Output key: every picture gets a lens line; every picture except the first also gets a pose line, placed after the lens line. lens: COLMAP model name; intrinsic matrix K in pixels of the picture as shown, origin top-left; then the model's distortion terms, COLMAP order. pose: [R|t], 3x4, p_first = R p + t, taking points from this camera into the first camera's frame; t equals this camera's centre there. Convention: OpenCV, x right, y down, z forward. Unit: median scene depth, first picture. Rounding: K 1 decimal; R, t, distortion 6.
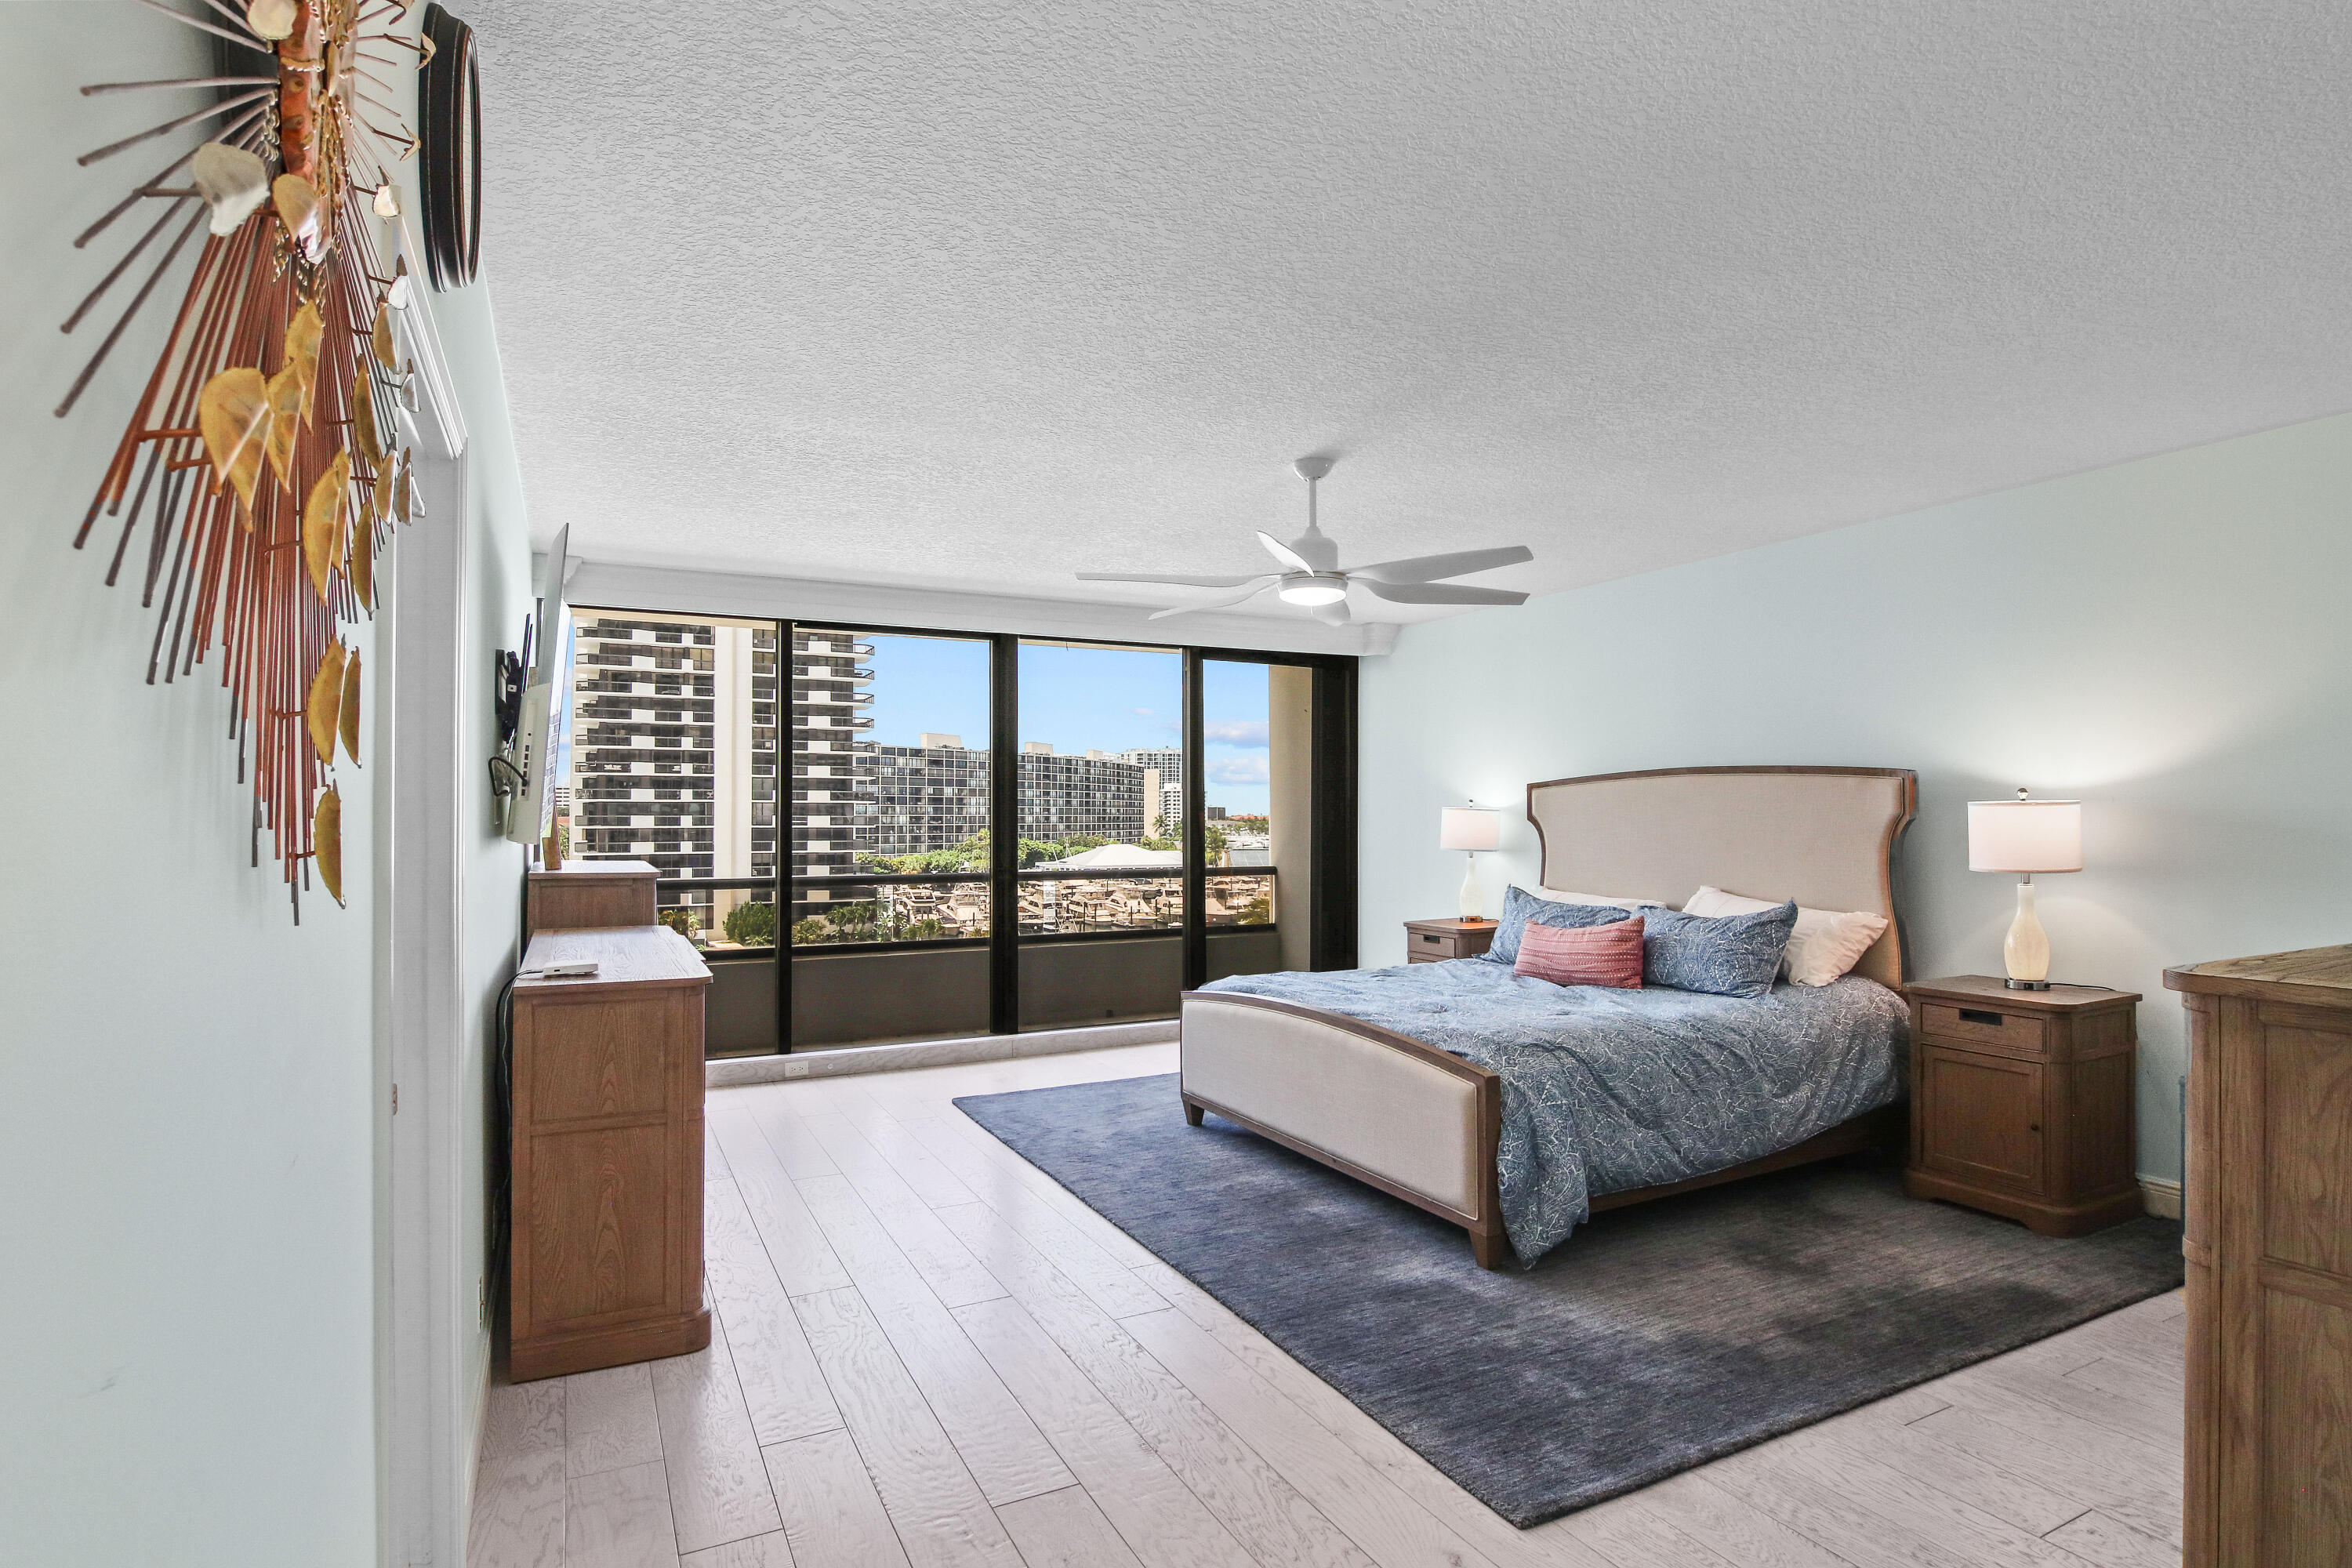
lens RADIAL K [[1223.0, 0, 1184.2], [0, 1223.0, 782.8], [0, 0, 1]] dist [-0.007468, -0.009179]
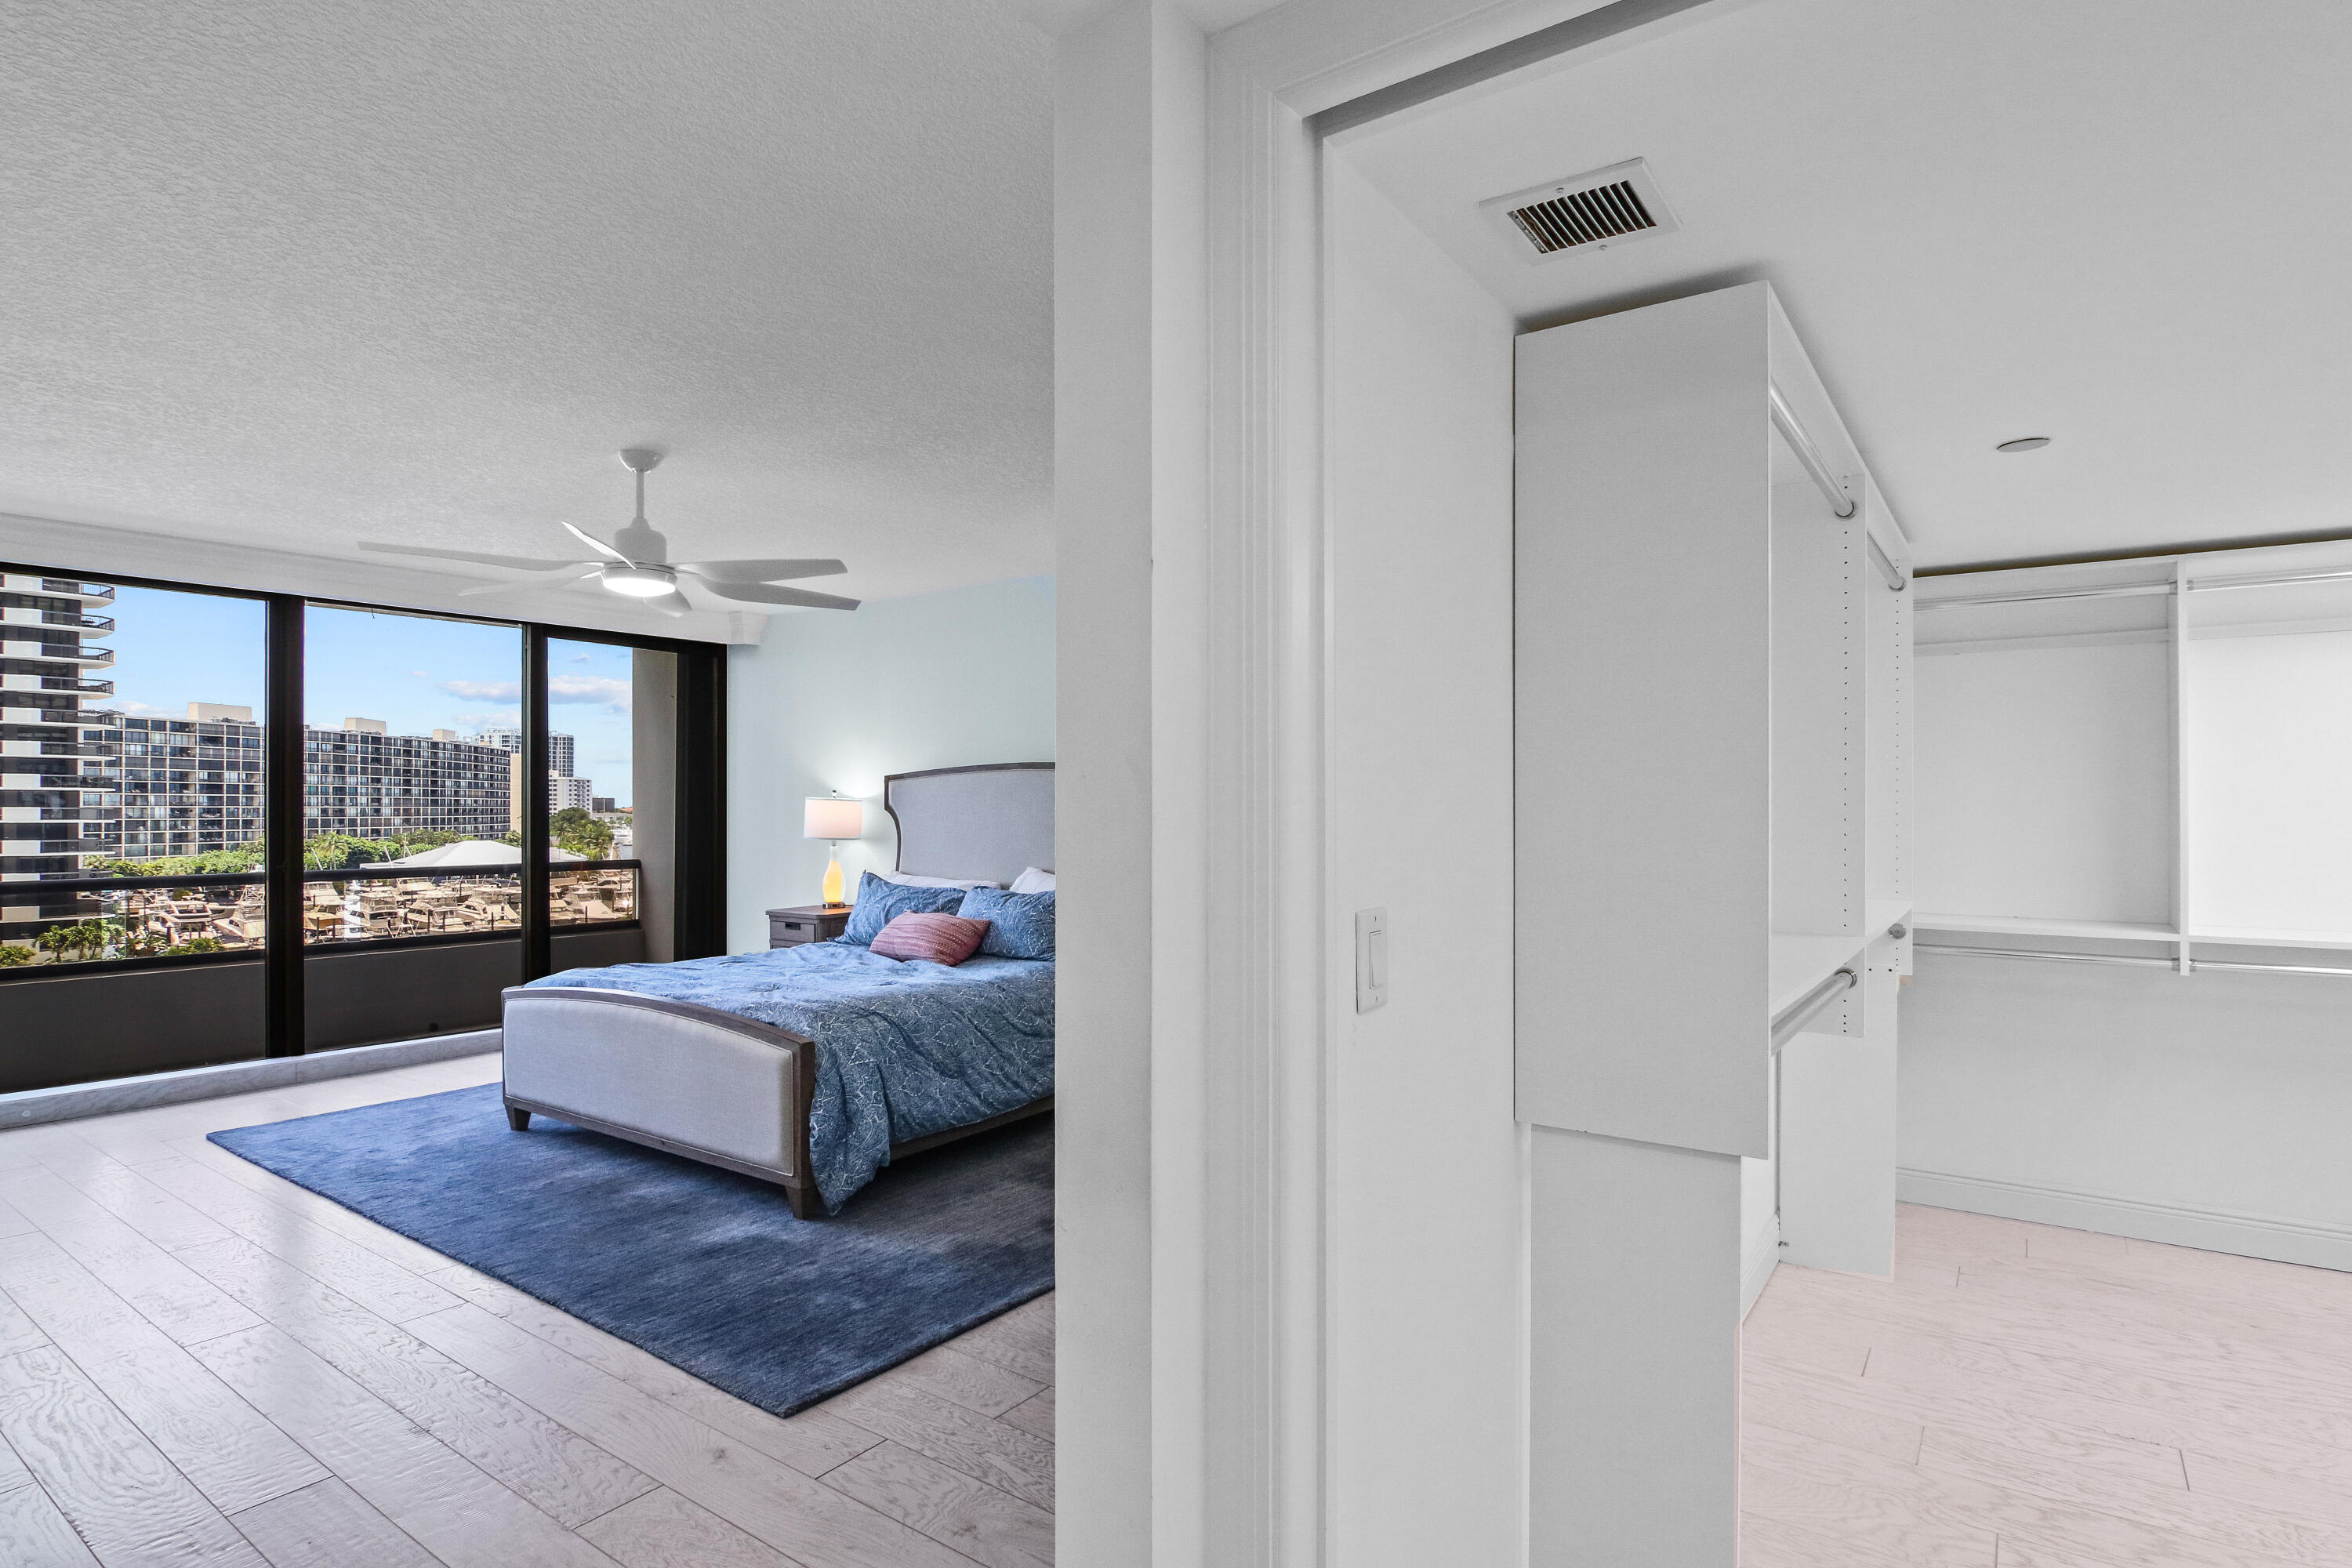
lens RADIAL K [[1223.0, 0, 1191.1], [0, 1223.0, 793.1], [0, 0, 1]] dist [-0.007468, -0.009179]
pose [[0.886291, 0.004953, 0.463101, 0.050596], [-0.012182, 0.999846, 0.012621, -0.000841], [-0.462968, -0.016828, 0.886215, -0.125967]]
